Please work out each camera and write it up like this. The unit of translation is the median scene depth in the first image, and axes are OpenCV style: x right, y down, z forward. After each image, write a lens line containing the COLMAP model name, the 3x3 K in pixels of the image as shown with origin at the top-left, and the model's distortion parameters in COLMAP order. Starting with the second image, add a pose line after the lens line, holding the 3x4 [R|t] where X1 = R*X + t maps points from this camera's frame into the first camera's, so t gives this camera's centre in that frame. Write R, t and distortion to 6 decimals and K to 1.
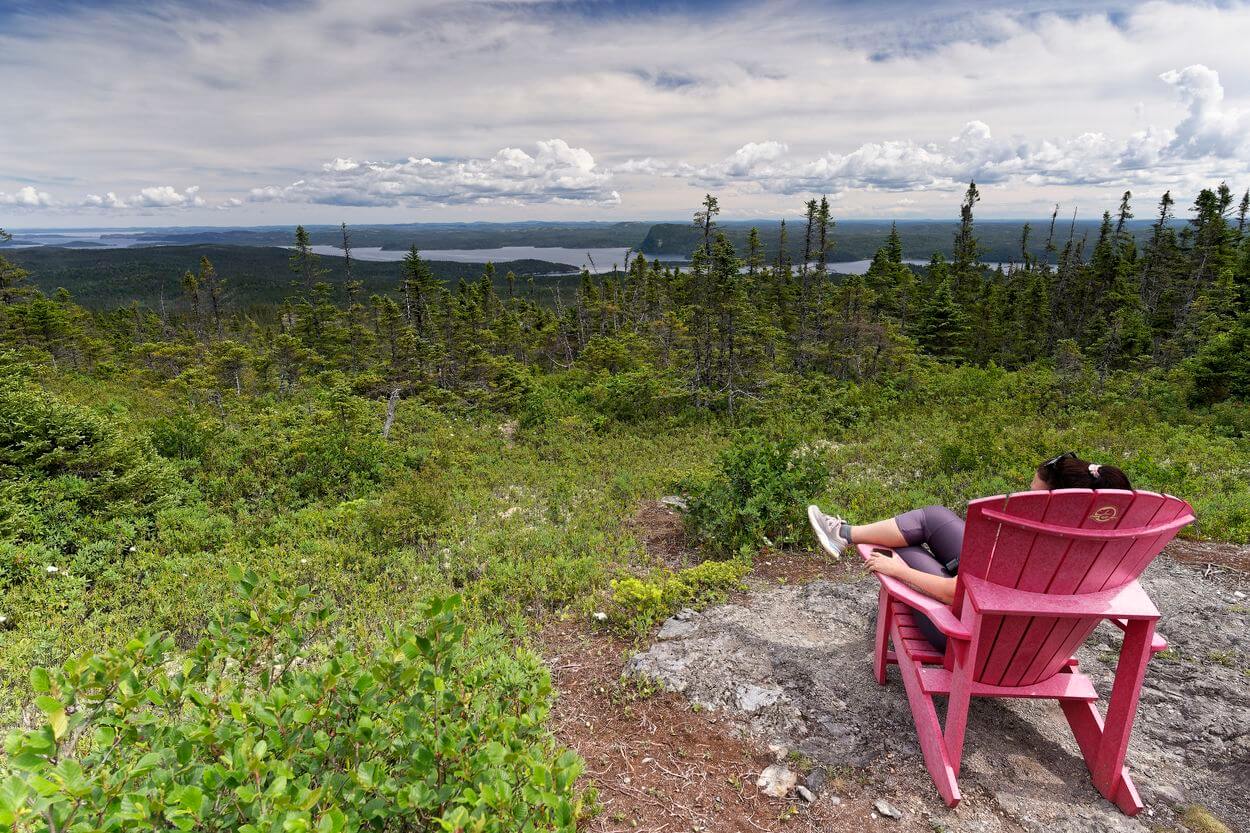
lens RADIAL K [[885.9, 0, 626.4], [0, 885.9, 419.7], [0, 0, 1]] dist [0.005933, -0.003169]
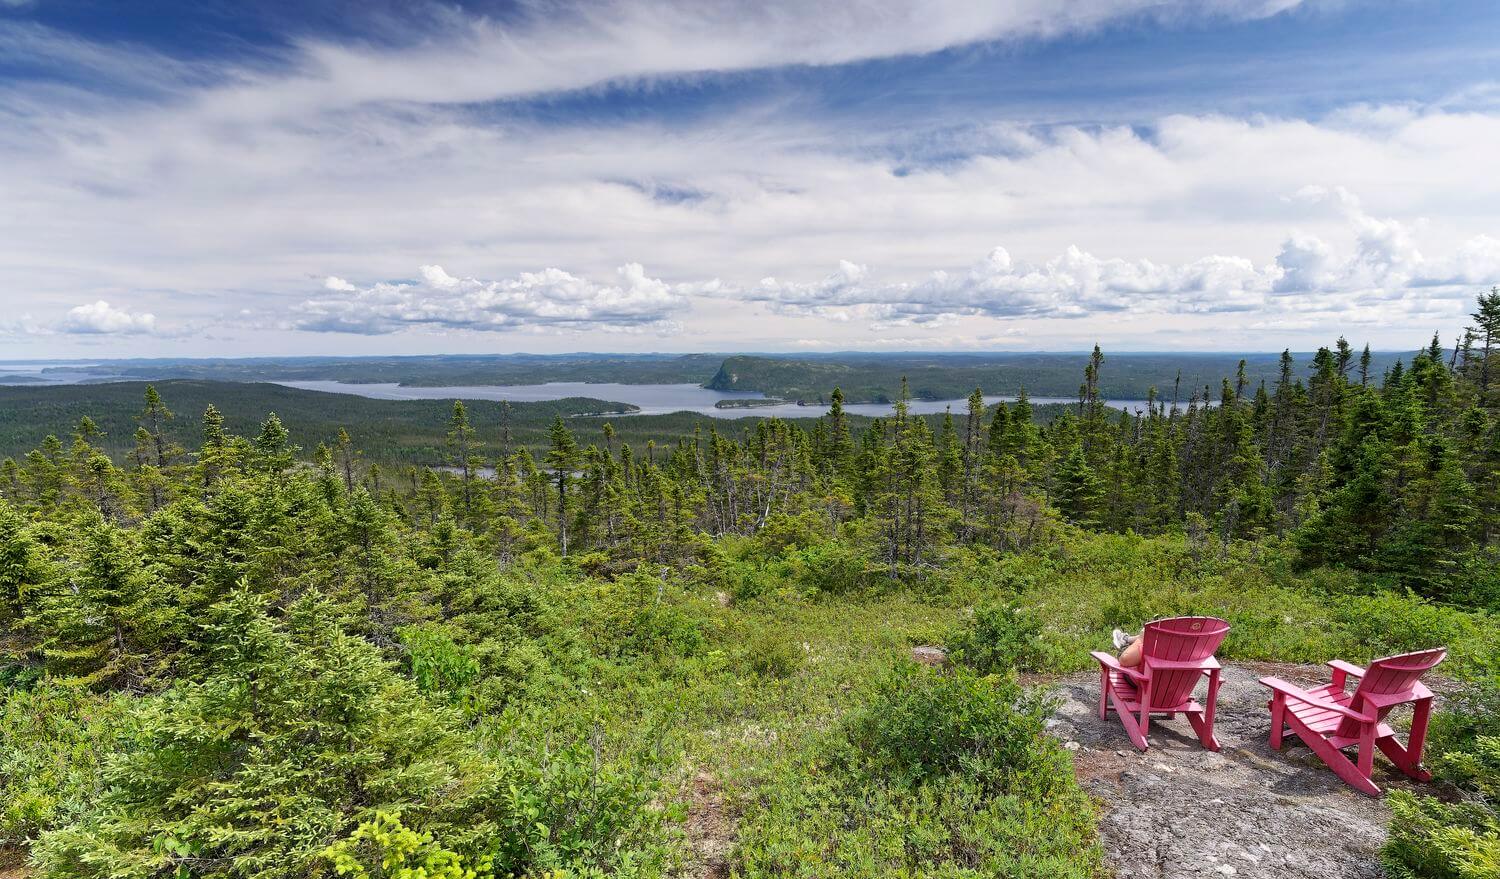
lens RADIAL K [[1099.2, 0, 747.3], [0, 1099.2, 437.5], [0, 0, 1]] dist [-0.003617, 0.003656]
pose [[0.997865, -0.007155, 0.064913, -0.102858], [0.015788, 0.990926, -0.133474, -0.003821], [-0.063369, 0.134214, 0.988924, -0.228770]]
